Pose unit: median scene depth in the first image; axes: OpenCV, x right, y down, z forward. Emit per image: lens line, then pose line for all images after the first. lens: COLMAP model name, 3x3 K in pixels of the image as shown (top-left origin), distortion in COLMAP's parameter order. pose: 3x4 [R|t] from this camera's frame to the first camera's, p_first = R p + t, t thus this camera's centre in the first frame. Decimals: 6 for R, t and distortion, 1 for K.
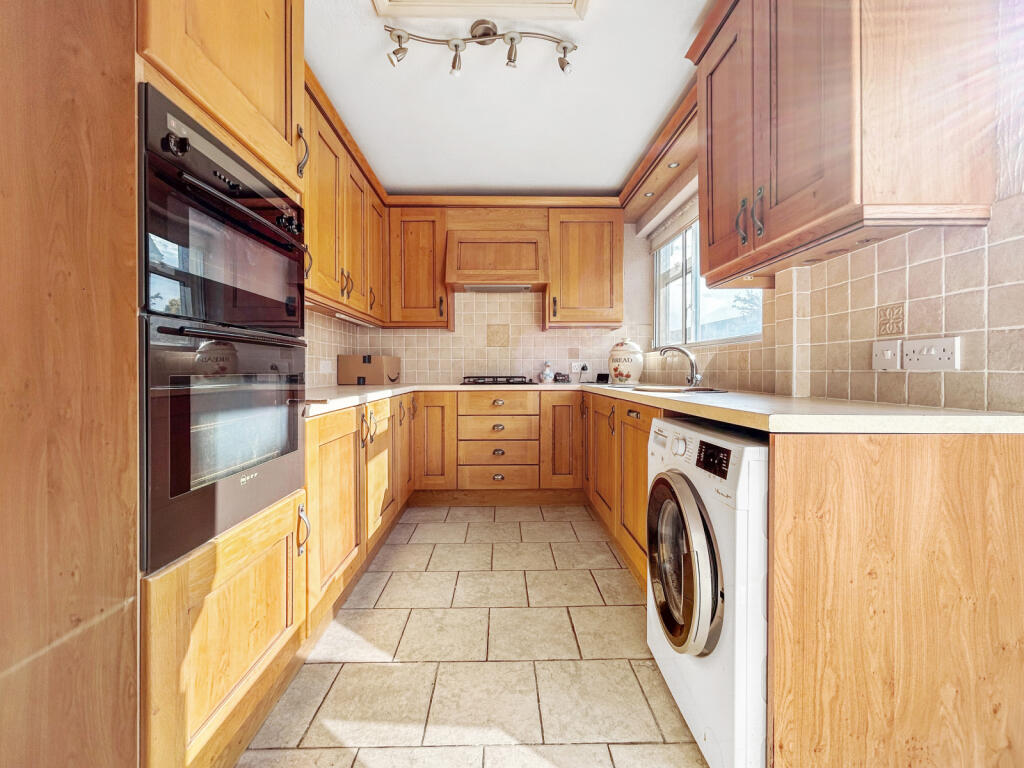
lens RADIAL K [[423.2, 0, 518.1], [0, 423.2, 396.0], [0, 0, 1]] dist [-0.000788, 0.000494]
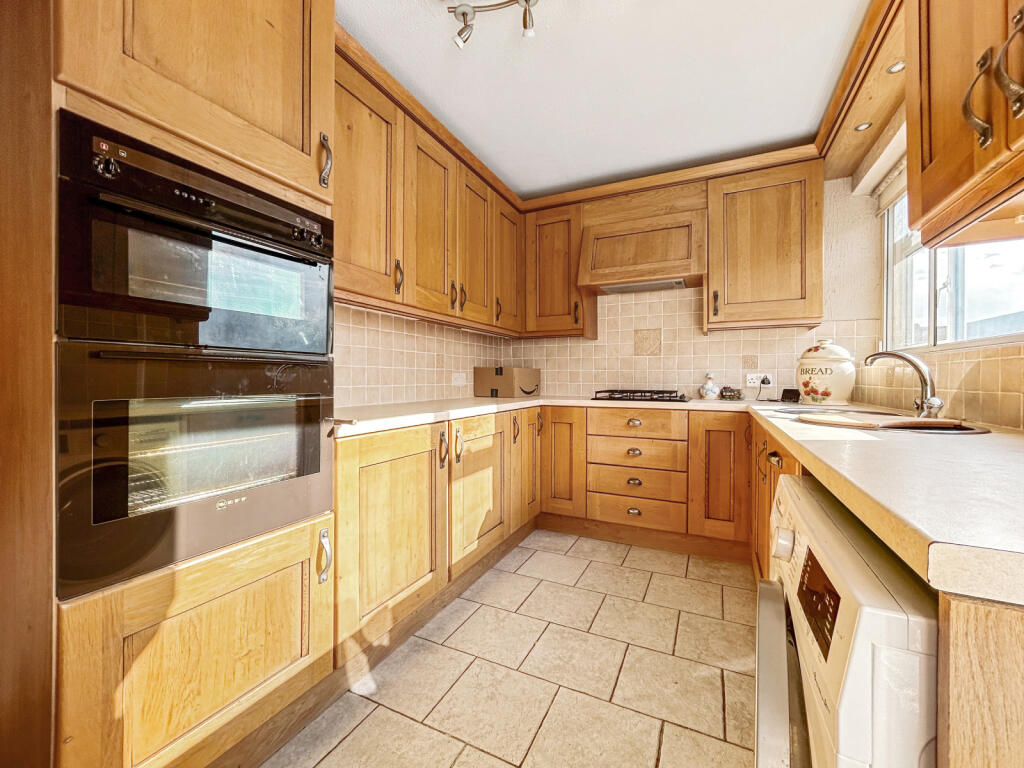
lens RADIAL K [[423.2, 0, 518.1], [0, 423.2, 396.0], [0, 0, 1]] dist [-0.000788, 0.000494]
pose [[0.888954, 0.023154, -0.457411, 0.130345], [-0.031654, 0.999439, -0.010926, -0.020376], [0.456901, 0.024192, 0.889188, 0.148211]]
